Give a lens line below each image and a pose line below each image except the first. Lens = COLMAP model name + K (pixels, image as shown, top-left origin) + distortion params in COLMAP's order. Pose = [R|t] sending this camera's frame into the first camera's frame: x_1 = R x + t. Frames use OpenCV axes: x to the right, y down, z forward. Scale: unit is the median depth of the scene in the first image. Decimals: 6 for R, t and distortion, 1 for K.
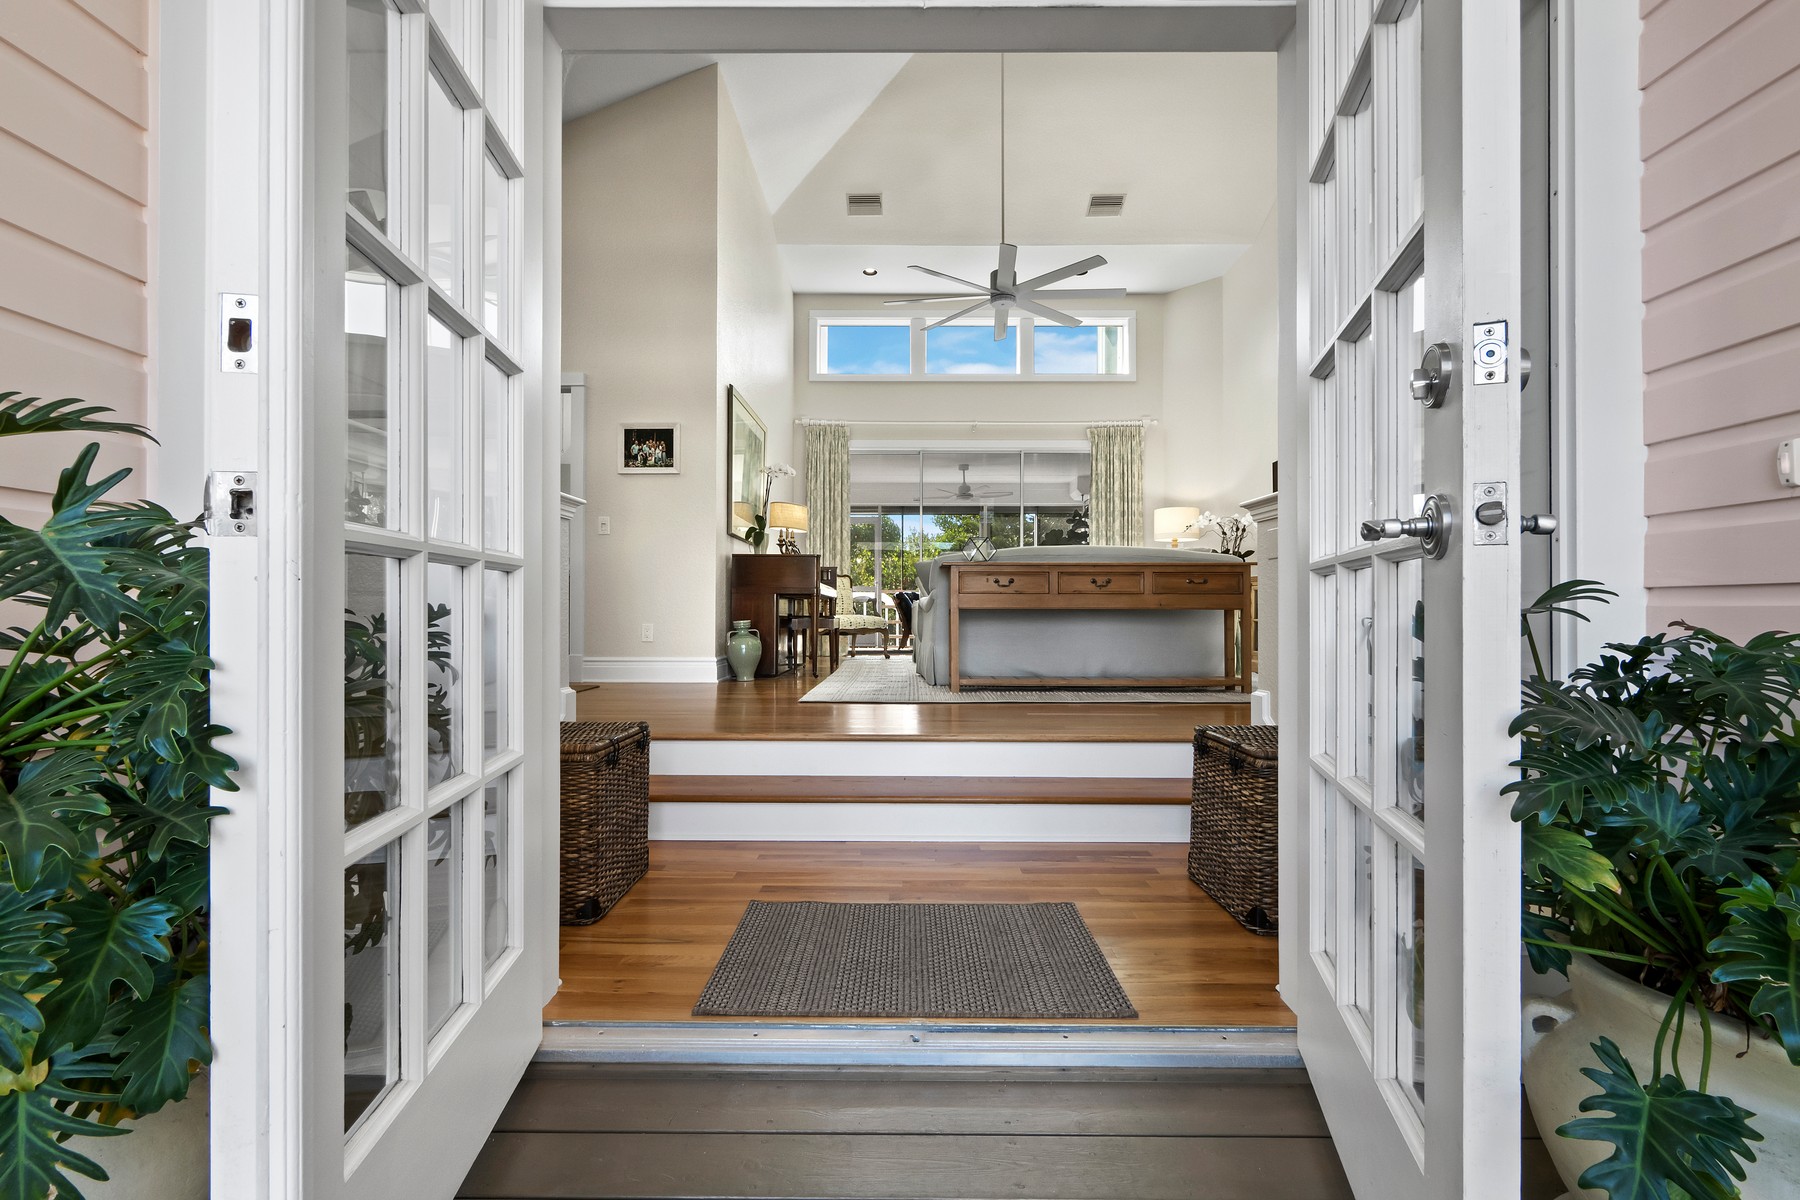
lens RADIAL K [[760.1, 0, 894.3], [0, 760.1, 610.4], [0, 0, 1]] dist [-0.006329, 0.001564]
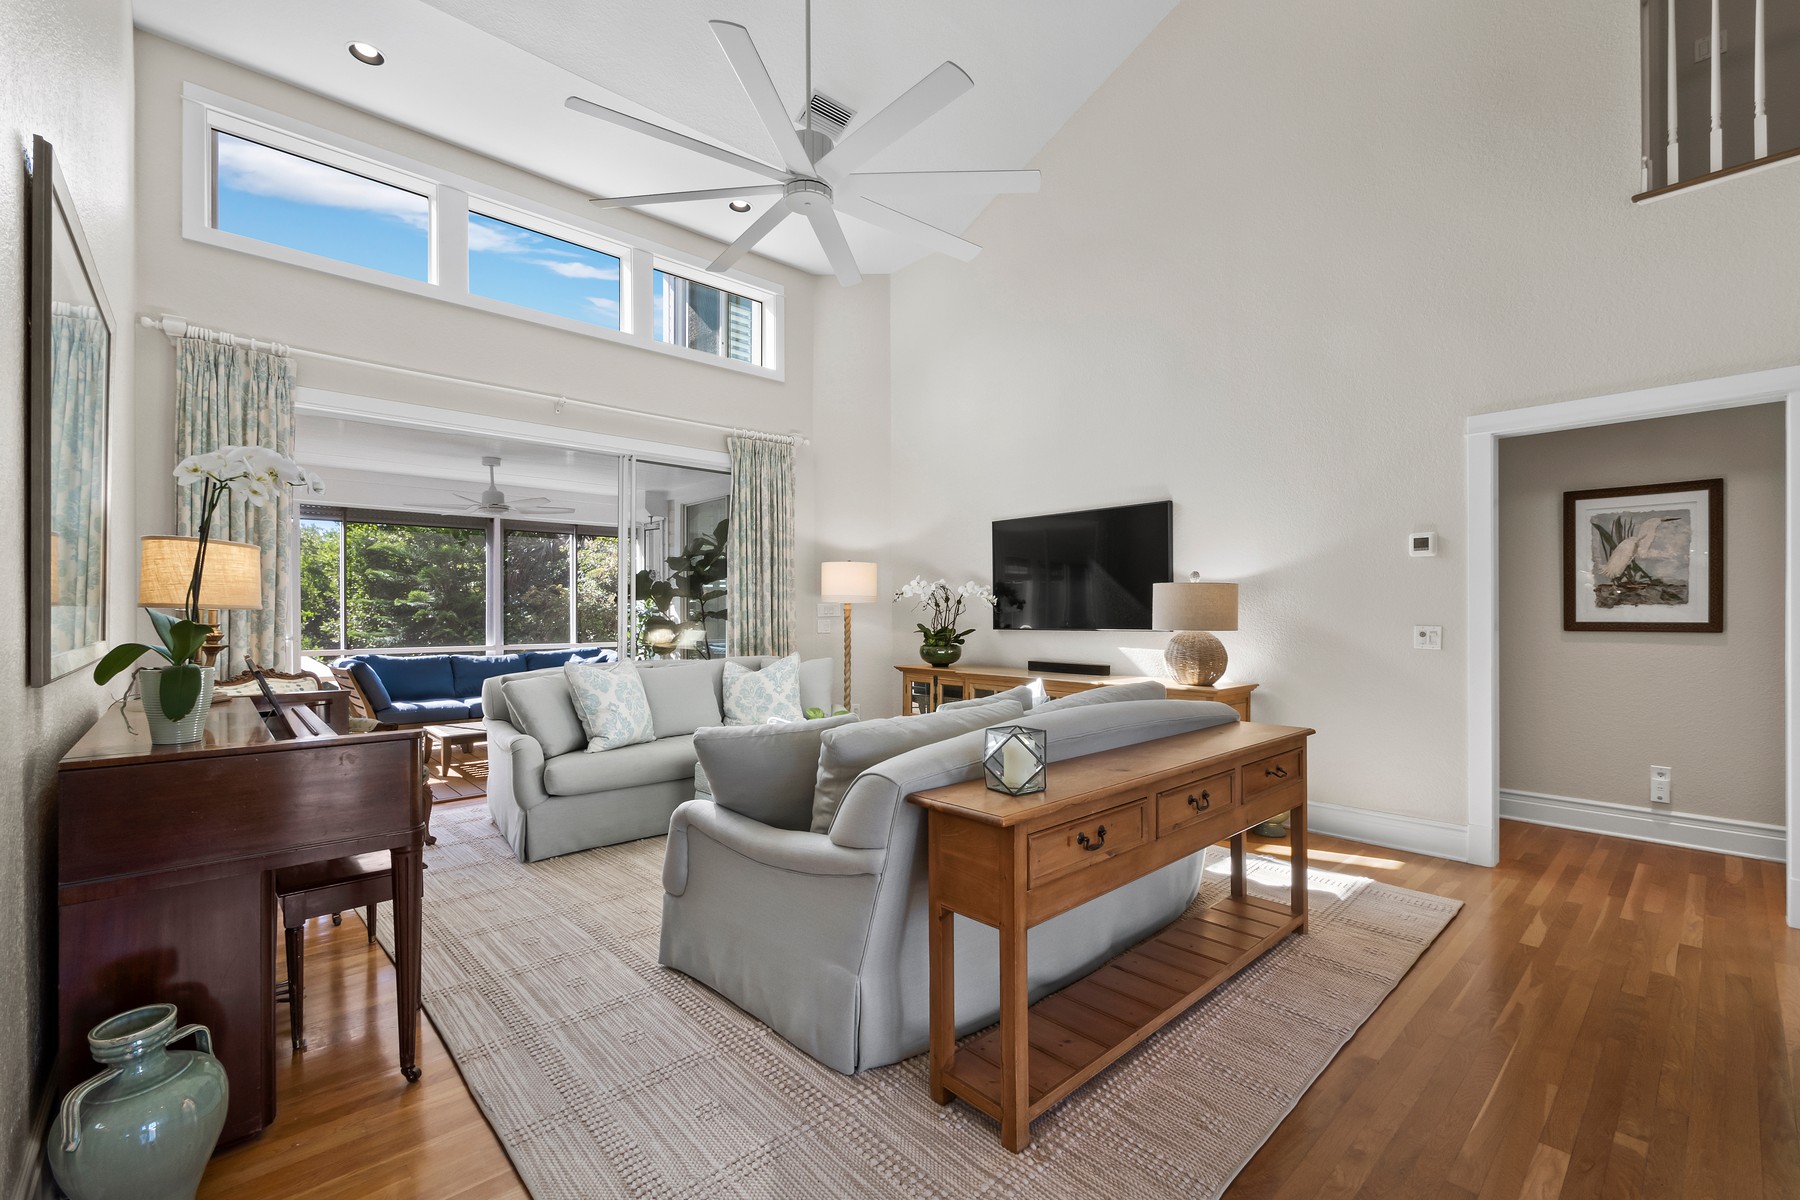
lens RADIAL K [[760.1, 0, 900.6], [0, 760.1, 612.4], [0, 0, 1]] dist [-0.006329, 0.001564]
pose [[0.722851, -0.007718, 0.690961, -0.119339], [-0.000712, 0.999929, 0.011914, -0.087657], [-0.691004, -0.009104, 0.722794, 0.390417]]
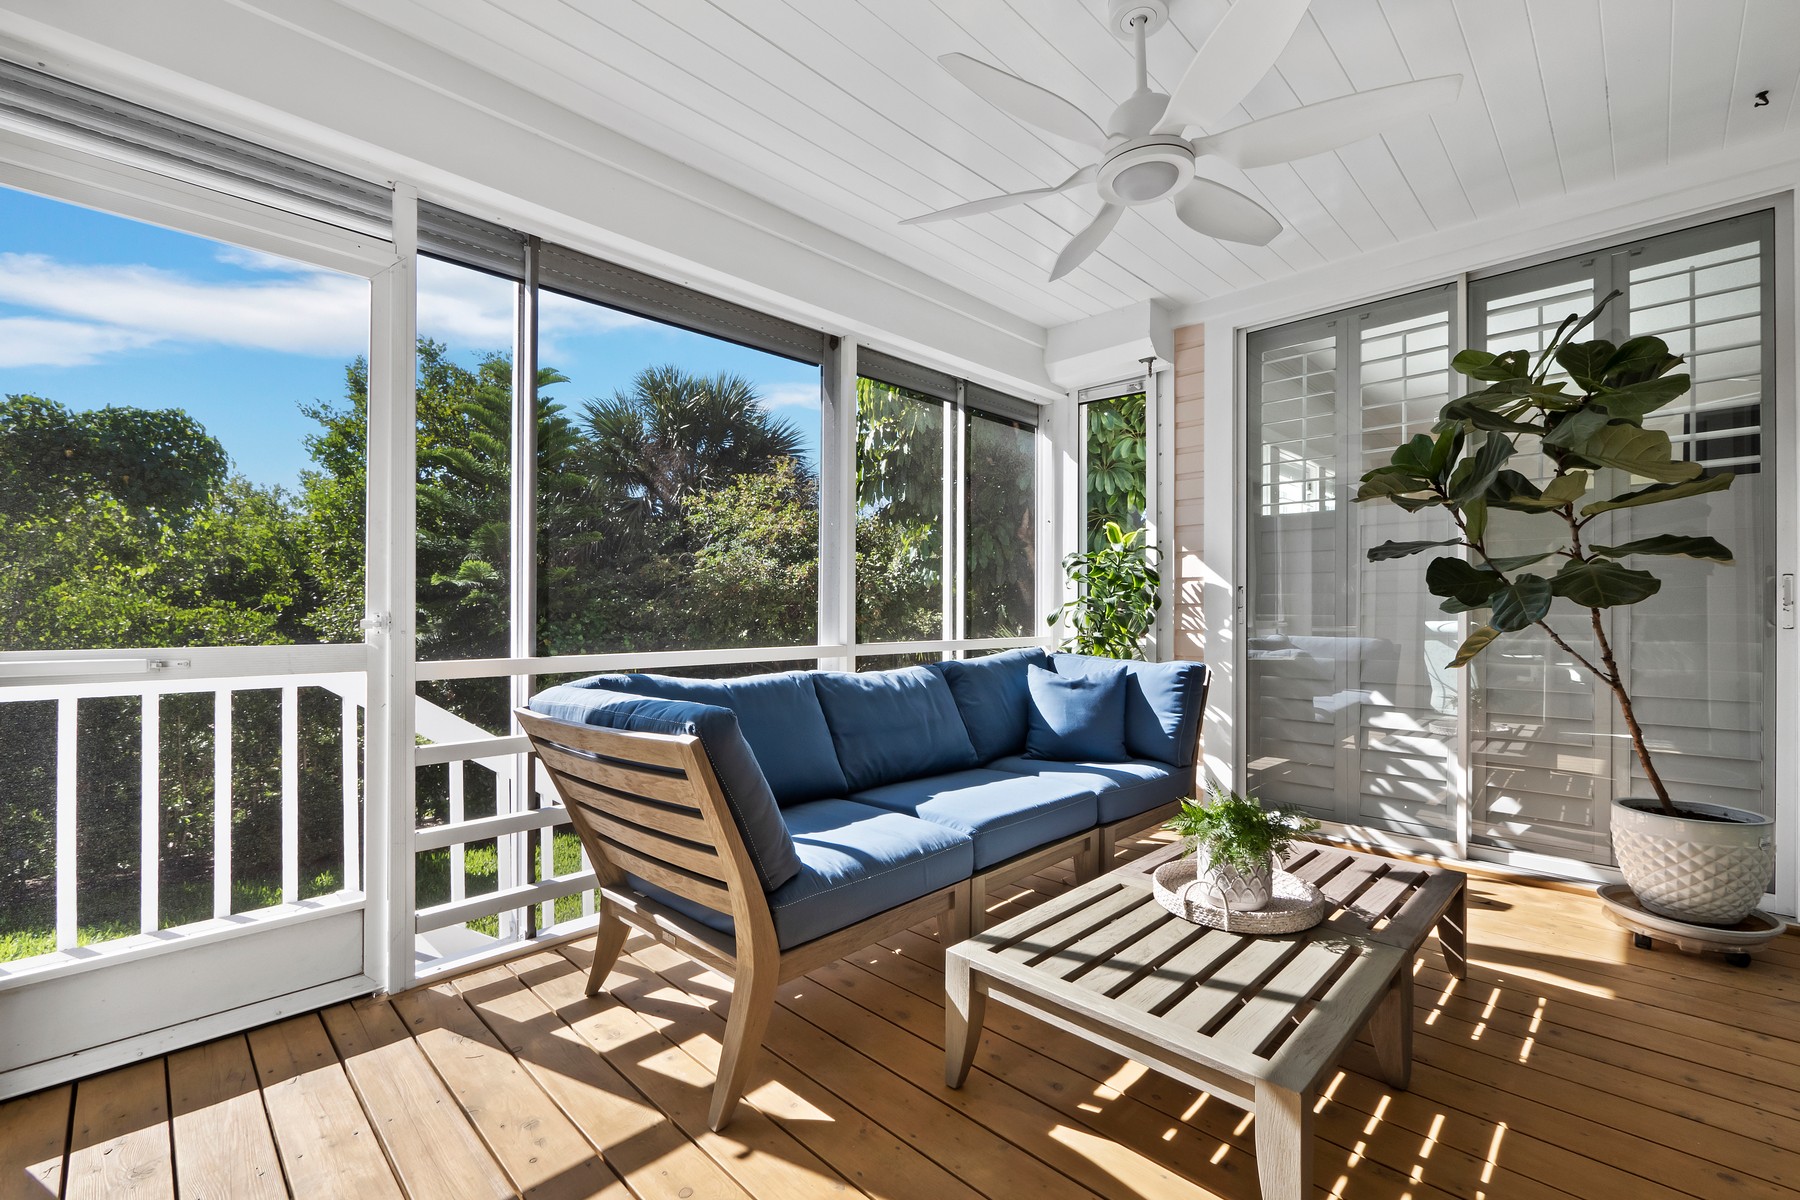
lens RADIAL K [[760.1, 0, 922.5], [0, 760.1, 629.5], [0, 0, 1]] dist [-0.006329, 0.001564]
pose [[0.675457, -0.019773, 0.737134, -0.092836], [-0.003699, 0.999537, 0.030201, -0.055152], [-0.737390, -0.023126, 0.675071, 1.119058]]
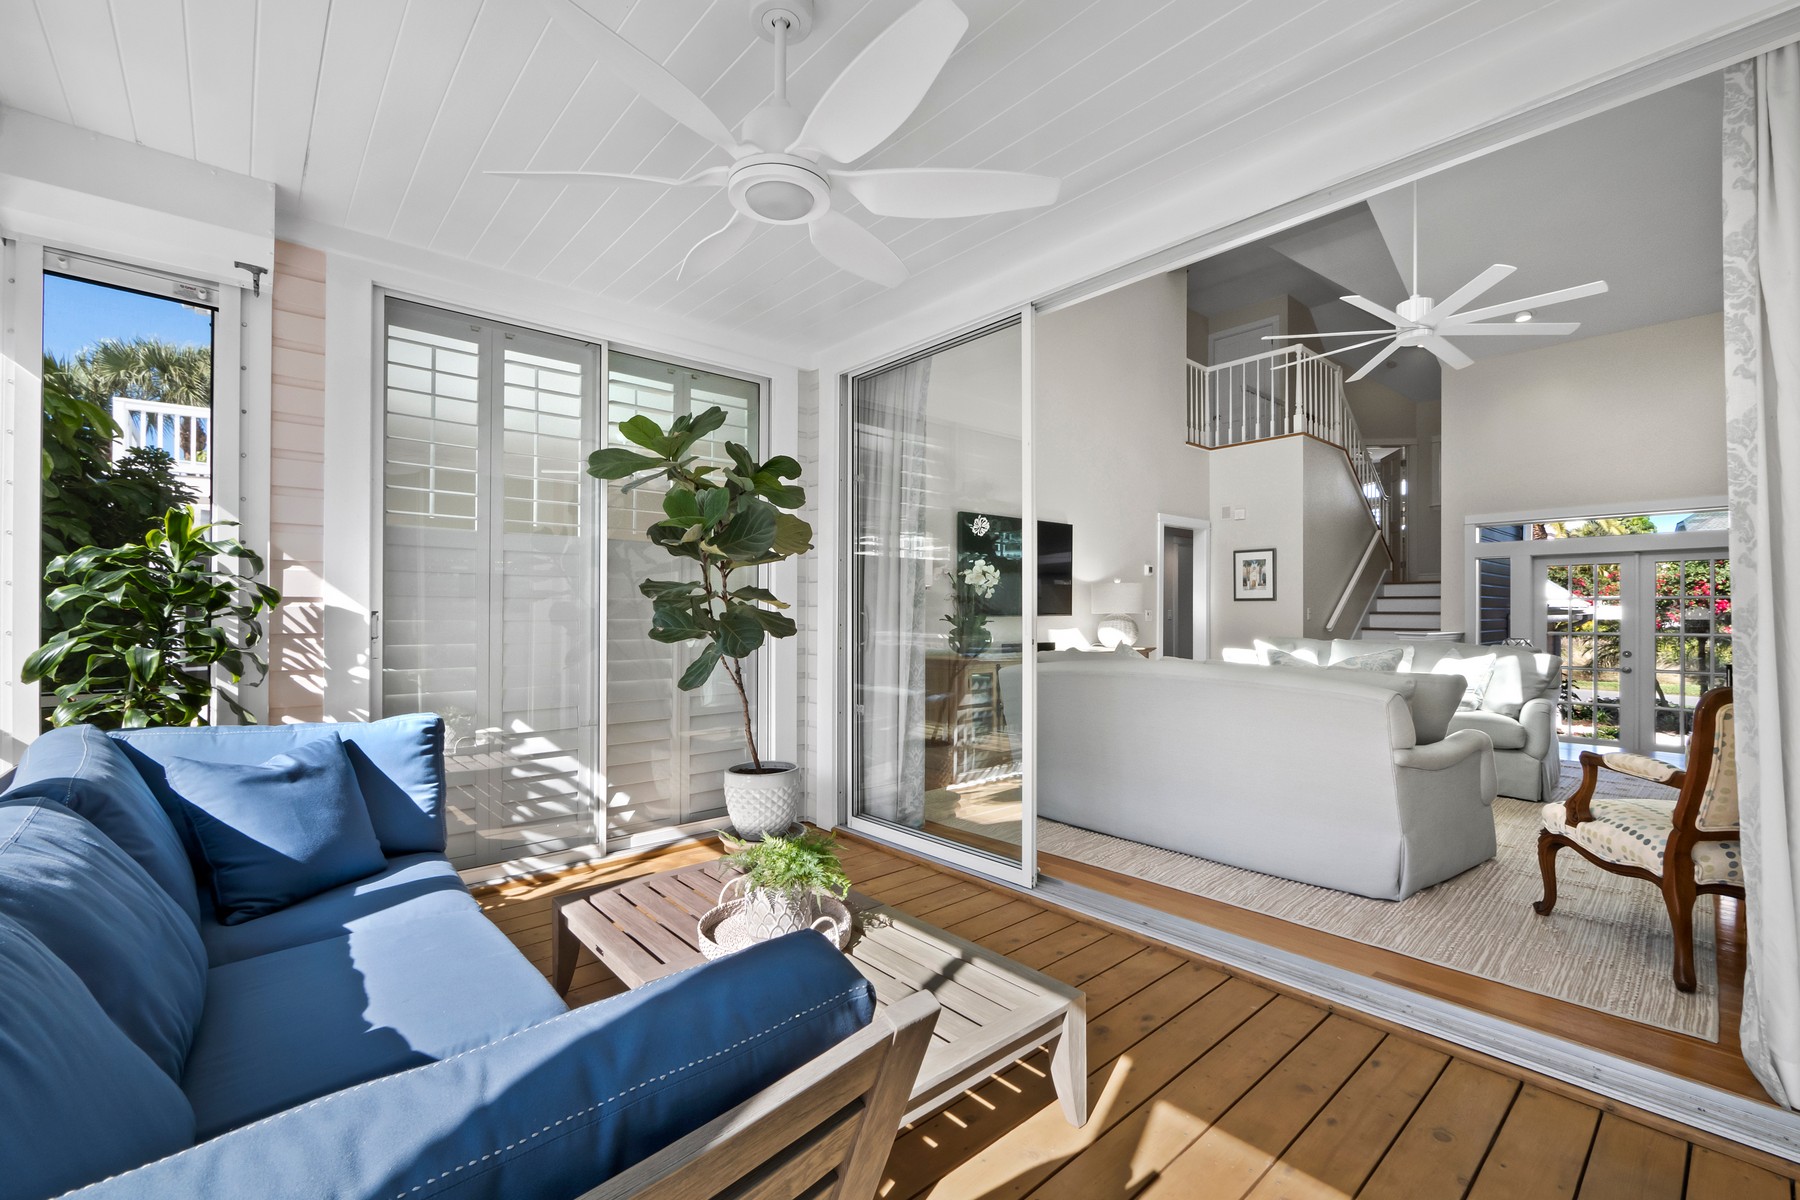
lens RADIAL K [[760.1, 0, 897.4], [0, 760.1, 606.6], [0, 0, 1]] dist [-0.006329, 0.001564]
pose [[-0.673835, 0.000820, 0.738881, -0.063991], [-0.008919, 0.999918, -0.009243, -0.068083], [-0.738828, -0.012818, -0.673772, 1.332521]]
